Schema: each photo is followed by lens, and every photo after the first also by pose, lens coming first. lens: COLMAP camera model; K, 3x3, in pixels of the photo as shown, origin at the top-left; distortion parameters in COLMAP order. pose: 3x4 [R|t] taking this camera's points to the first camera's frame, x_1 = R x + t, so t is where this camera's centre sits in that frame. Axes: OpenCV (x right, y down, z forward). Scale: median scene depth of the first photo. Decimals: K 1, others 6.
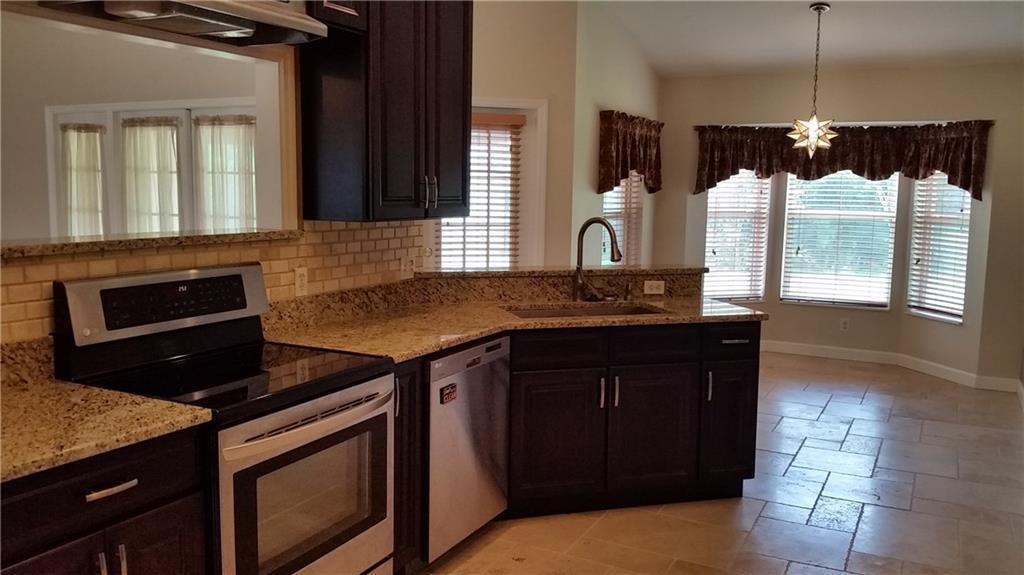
lens RADIAL K [[843.3, 0, 461.2], [0, 843.3, 298.9], [0, 0, 1]] dist [0.005406, -0.093997]
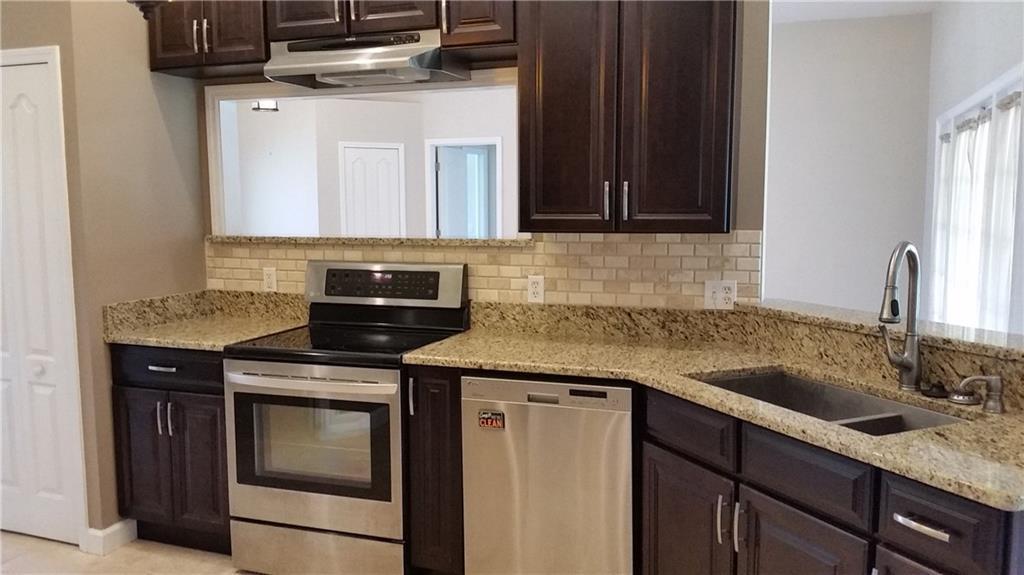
lens RADIAL K [[843.3, 0, 513.0], [0, 843.3, 284.0], [0, 0, 1]] dist [0.005406, -0.093997]
pose [[0.151252, 0.087494, -0.984616, 0.532403], [-0.119107, 0.990431, 0.069714, -0.061362], [0.981293, 0.106730, 0.160225, 0.516318]]
